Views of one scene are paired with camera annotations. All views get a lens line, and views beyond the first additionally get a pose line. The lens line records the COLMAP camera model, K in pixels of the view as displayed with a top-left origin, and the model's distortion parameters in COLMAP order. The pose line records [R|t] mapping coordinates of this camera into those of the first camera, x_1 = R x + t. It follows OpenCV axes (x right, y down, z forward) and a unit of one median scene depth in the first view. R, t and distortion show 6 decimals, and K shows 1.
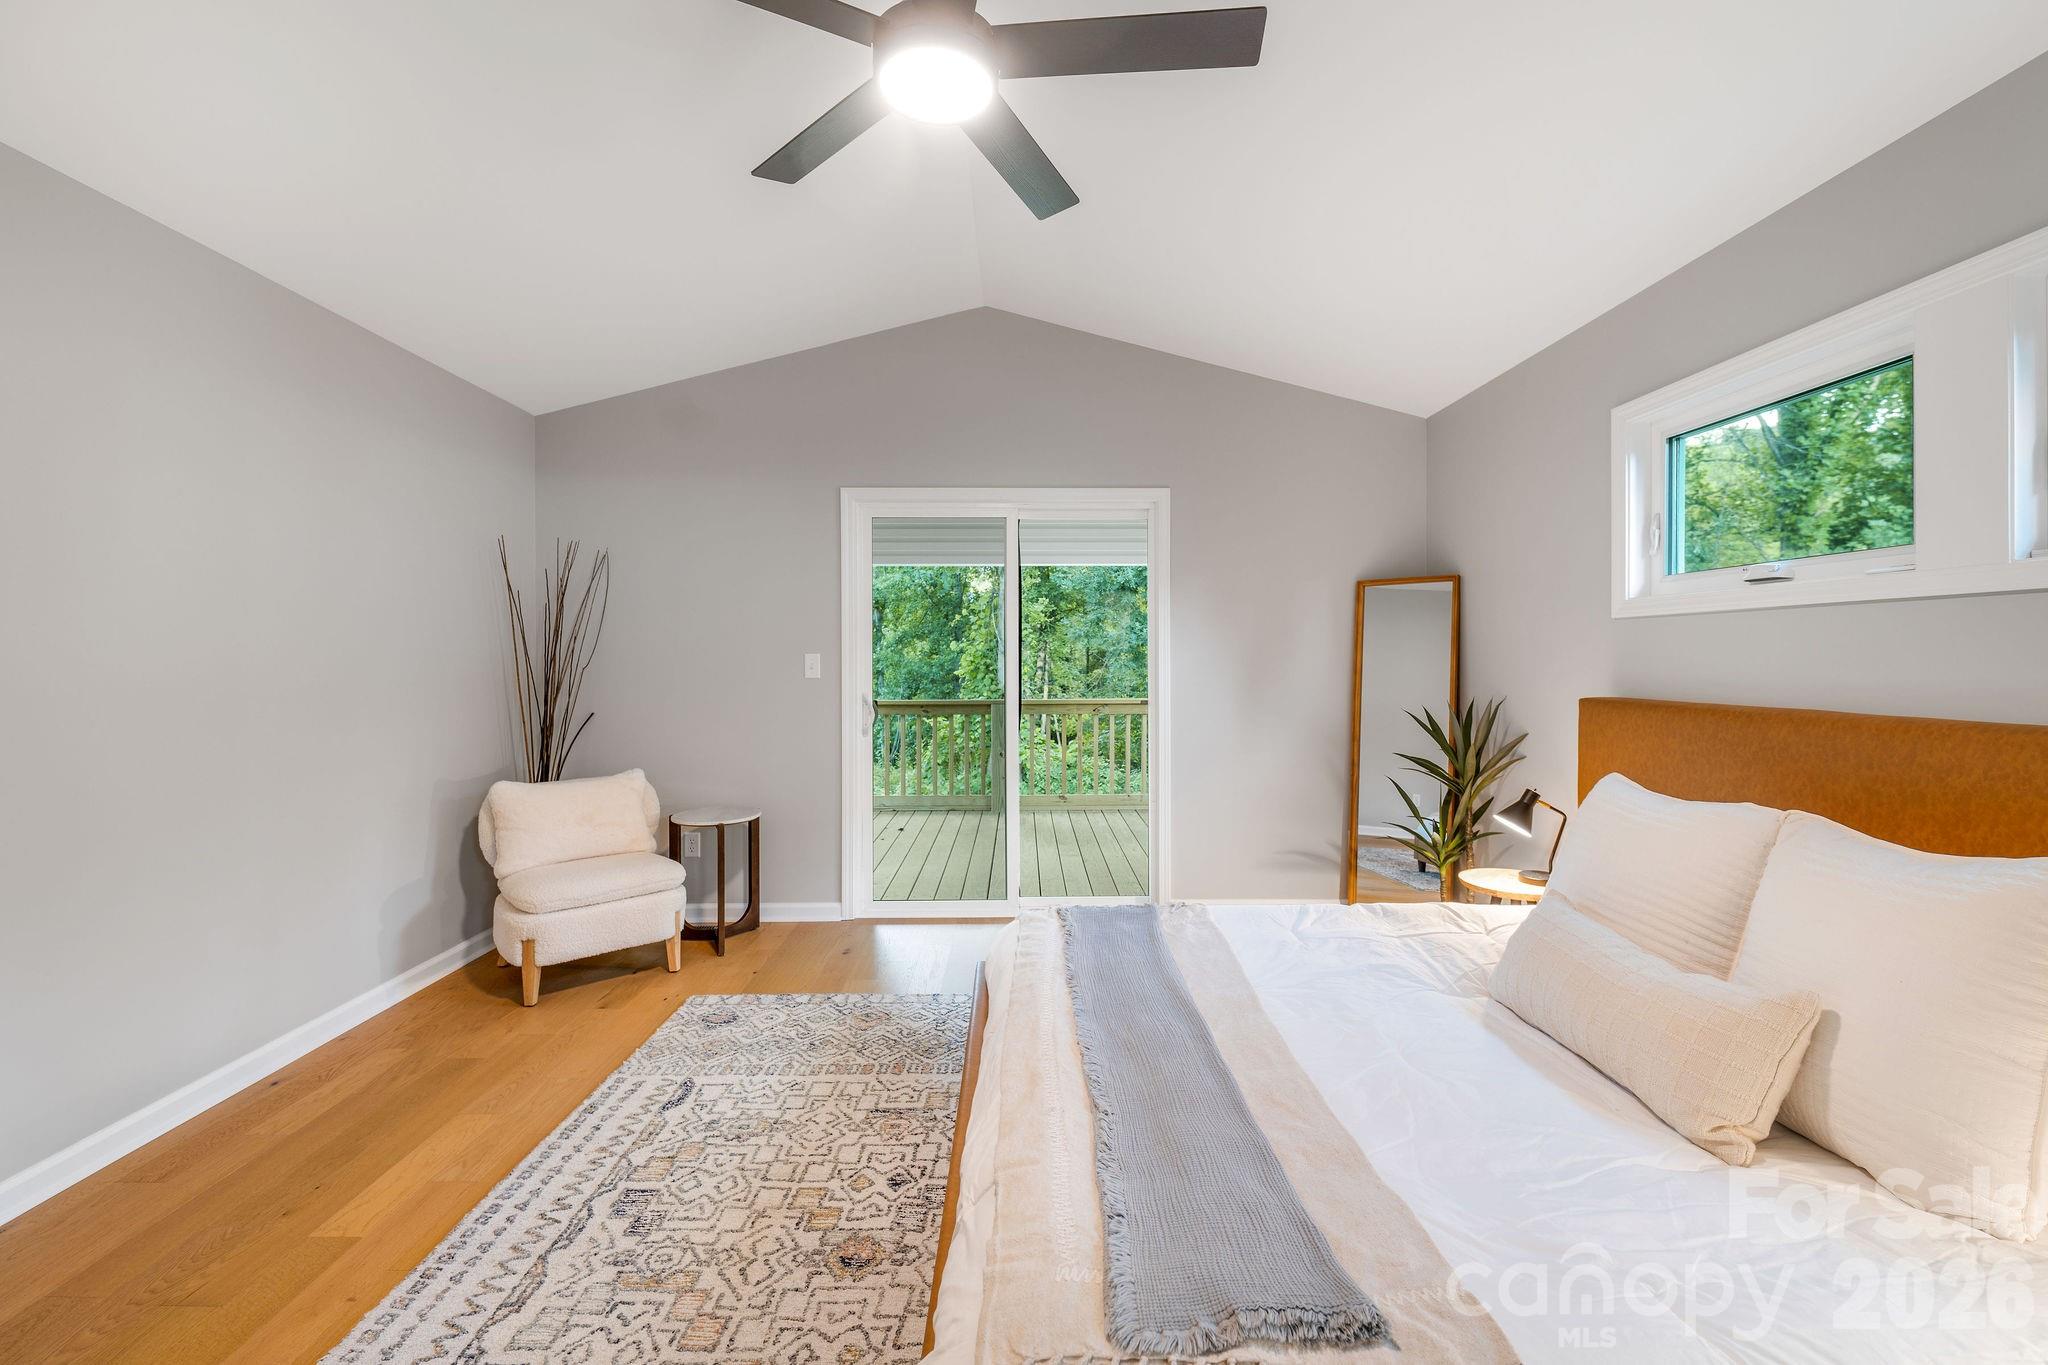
lens RADIAL K [[823.1, 0, 1027.0], [0, 823.1, 659.5], [0, 0, 1]] dist [0.014510, -0.006567]
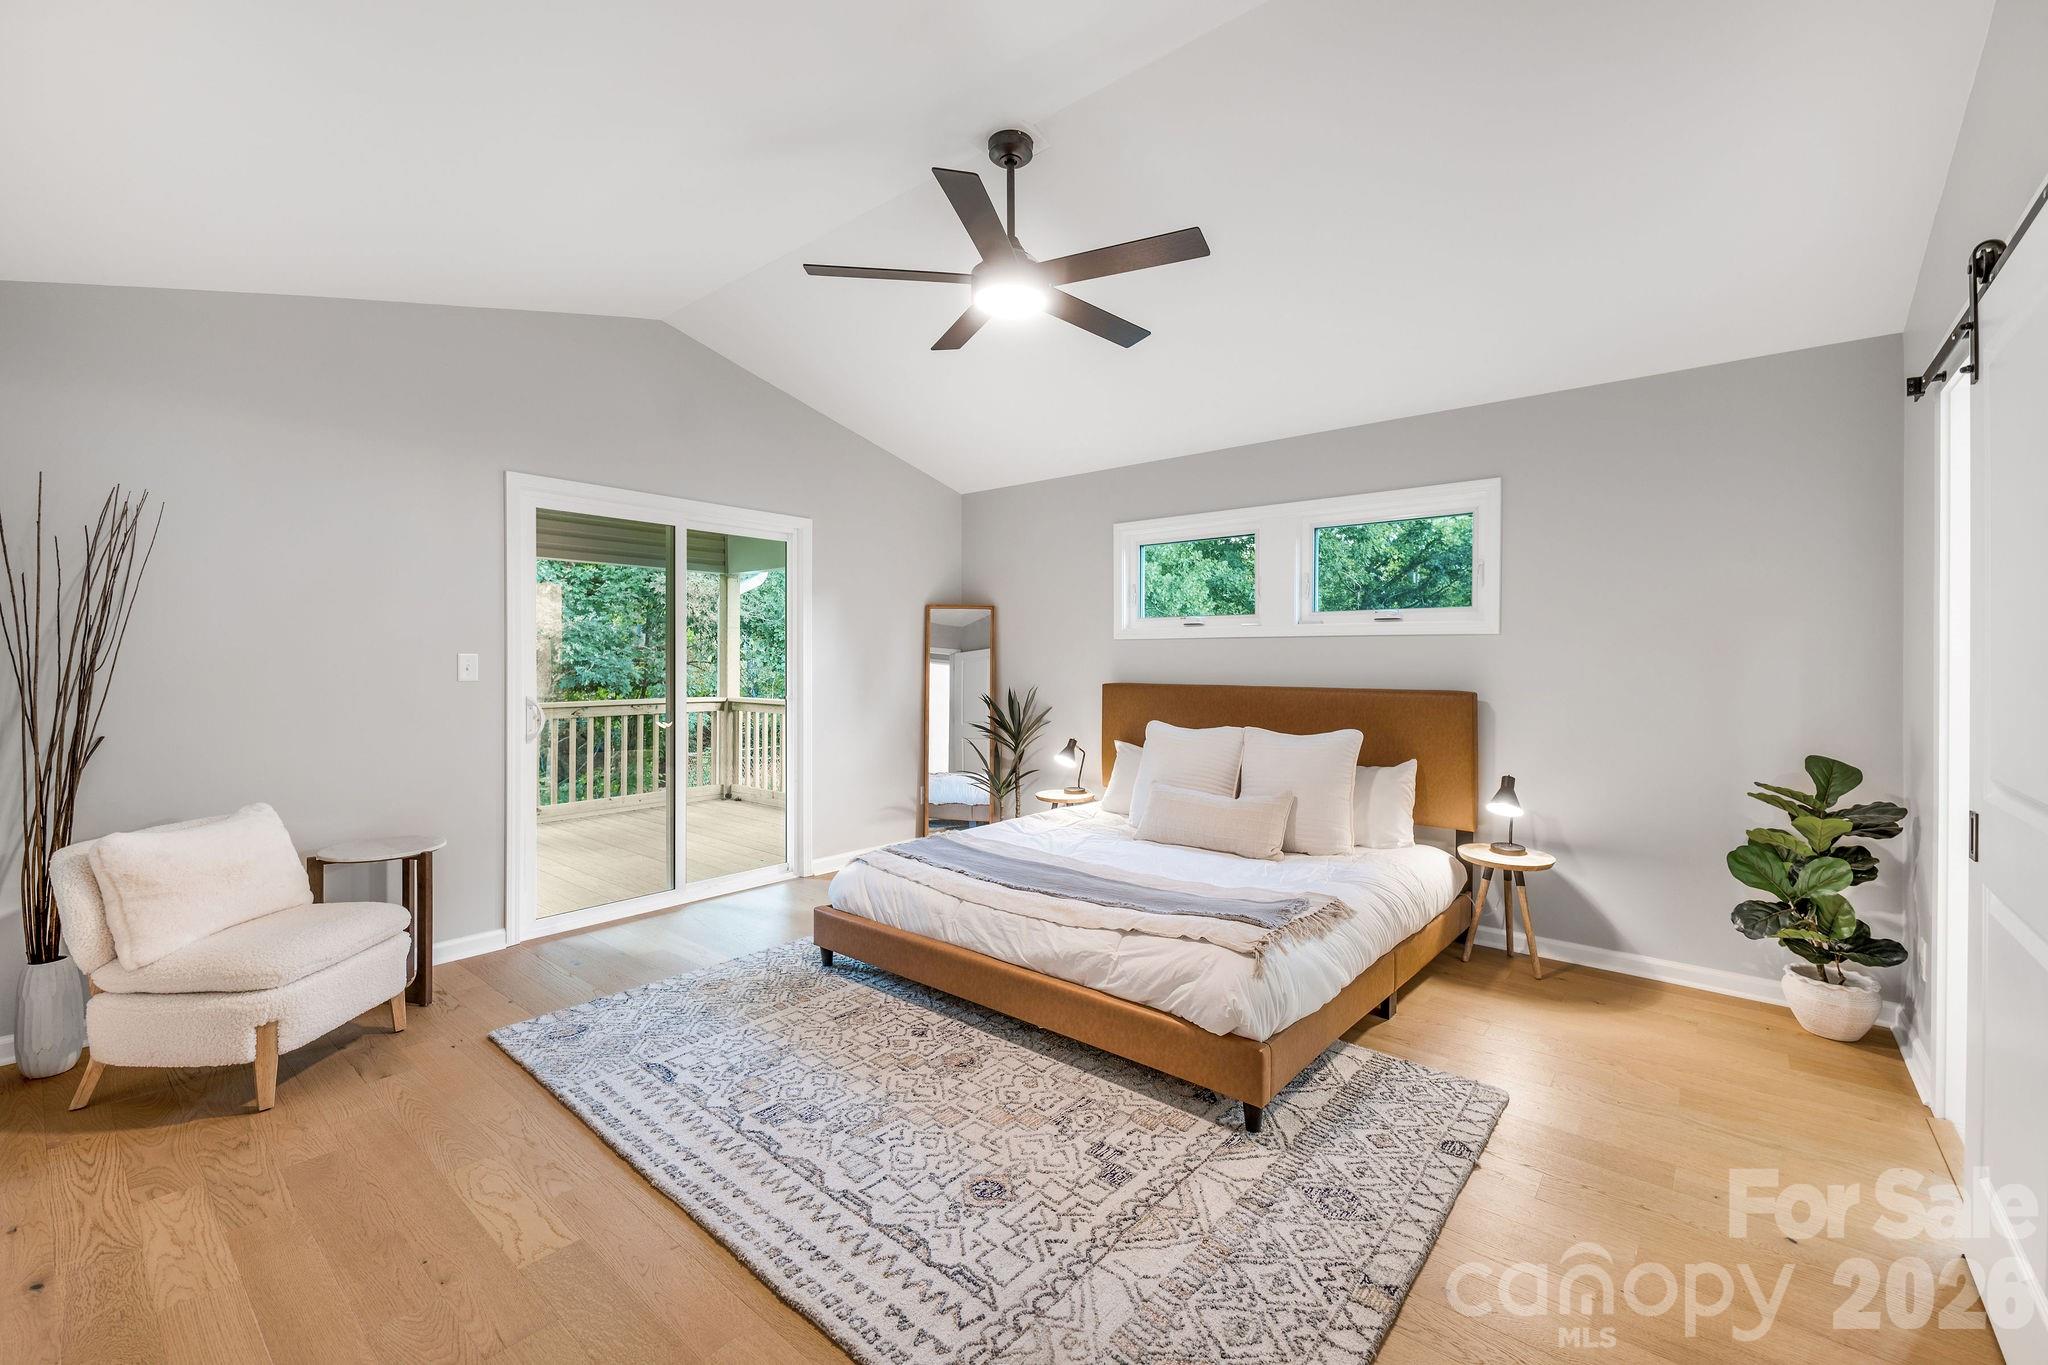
lens RADIAL K [[823.1, 0, 1022.8], [0, 823.1, 669.8], [0, 0, 1]] dist [0.014510, -0.006567]
pose [[0.655697, -0.003973, 0.755013, -0.905902], [-0.002411, 0.999970, 0.007356, 0.005209], [-0.755020, -0.006644, 0.655668, -0.034683]]
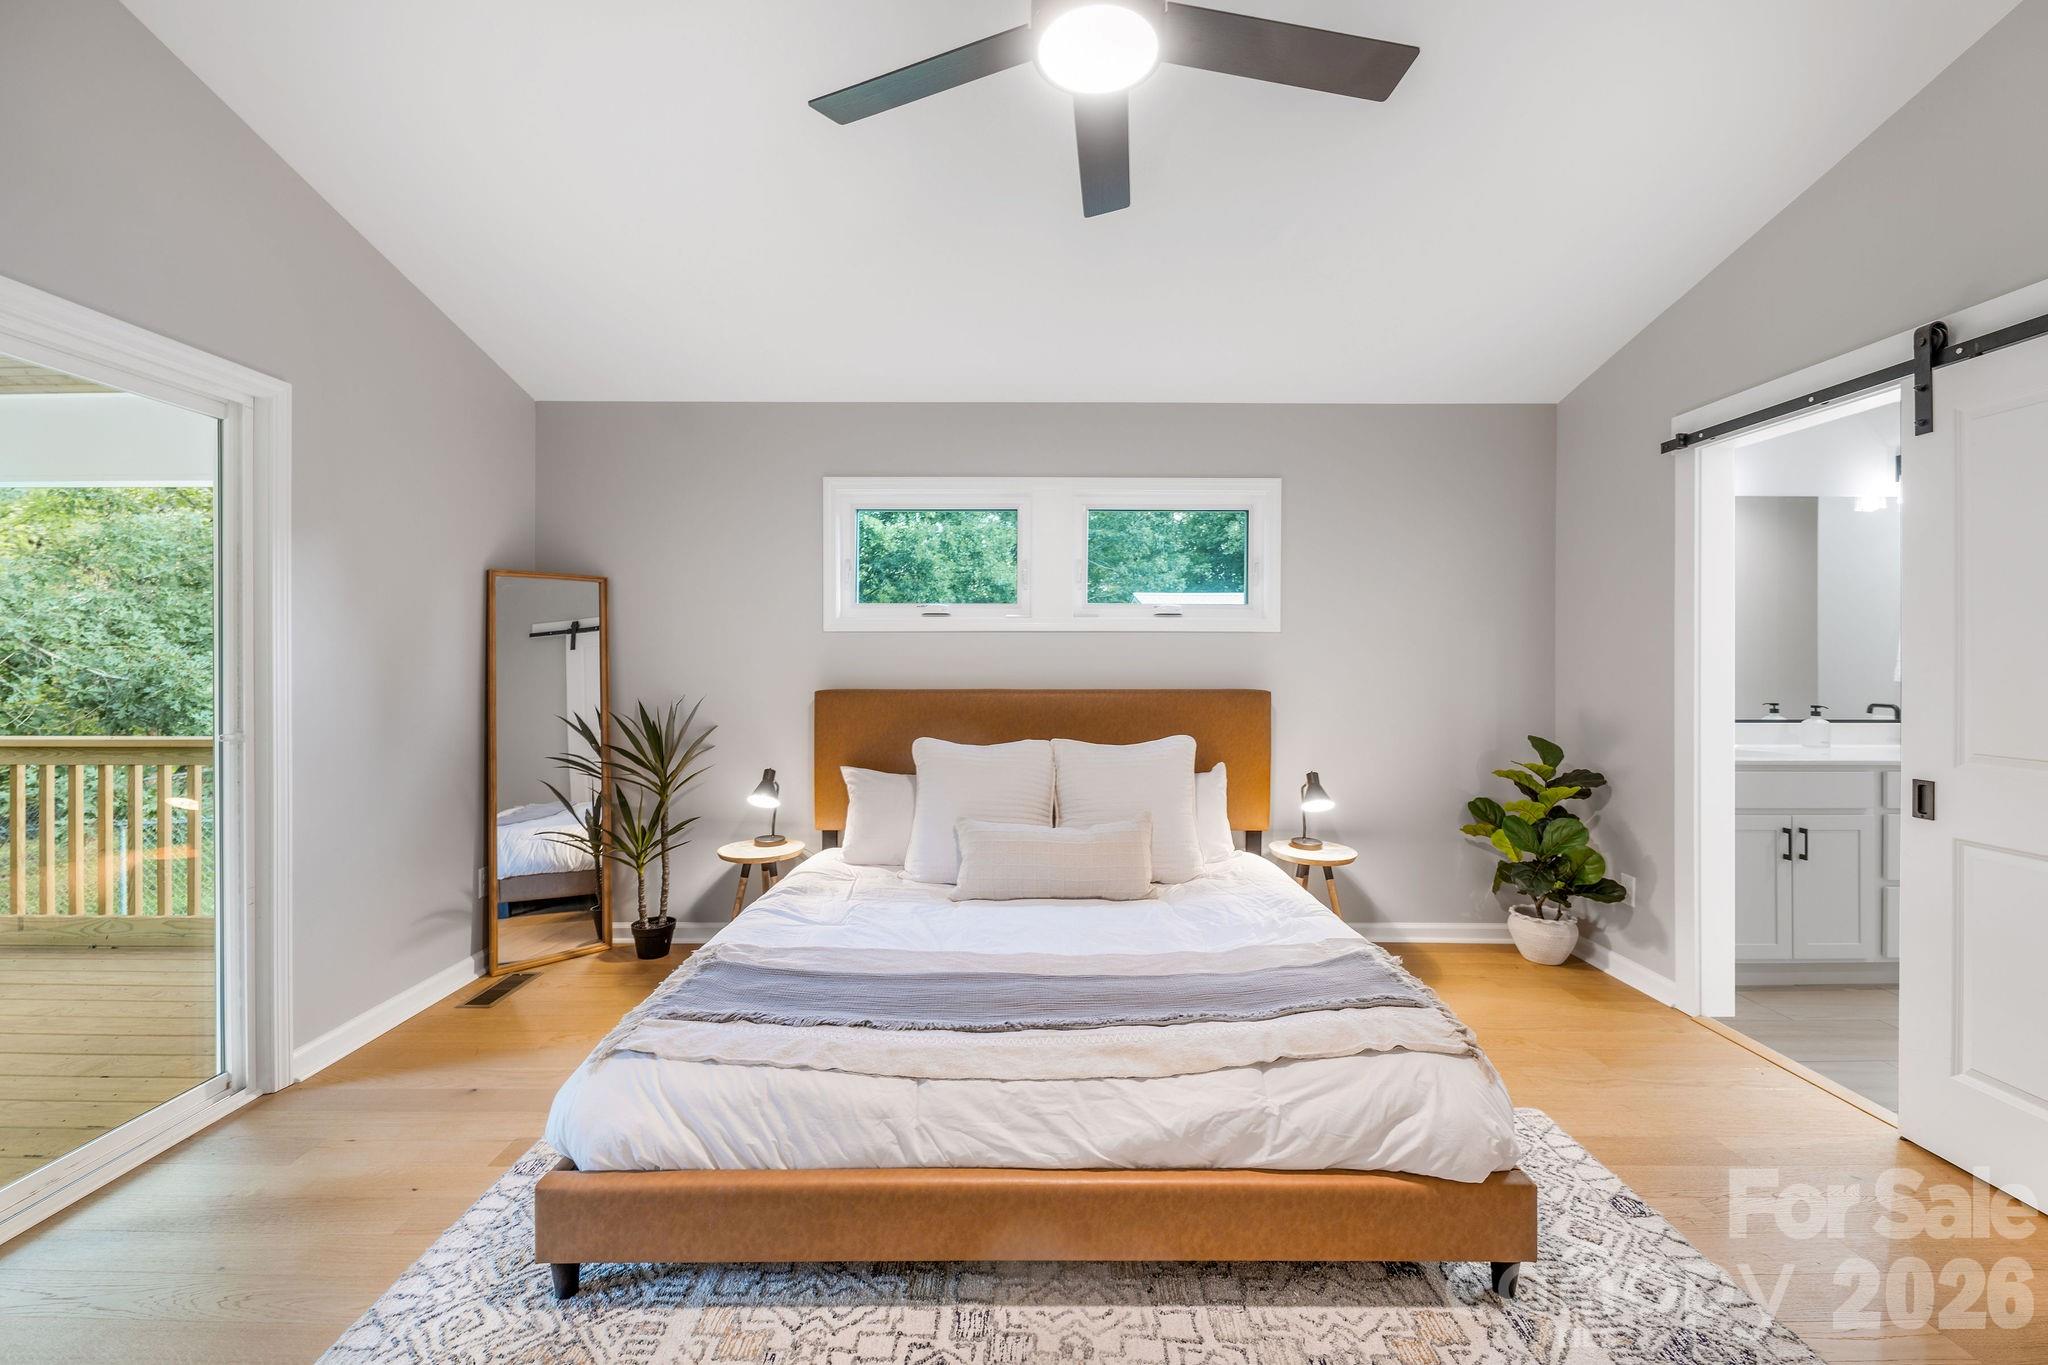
lens RADIAL K [[823.1, 0, 1023.4], [0, 823.1, 656.4], [0, 0, 1]] dist [0.014510, -0.006567]
pose [[0.014952, 0.005453, 0.999873, -0.742201], [0.001555, 0.999984, -0.005476, -0.000322], [-0.999887, 0.001637, 0.014943, 0.756551]]
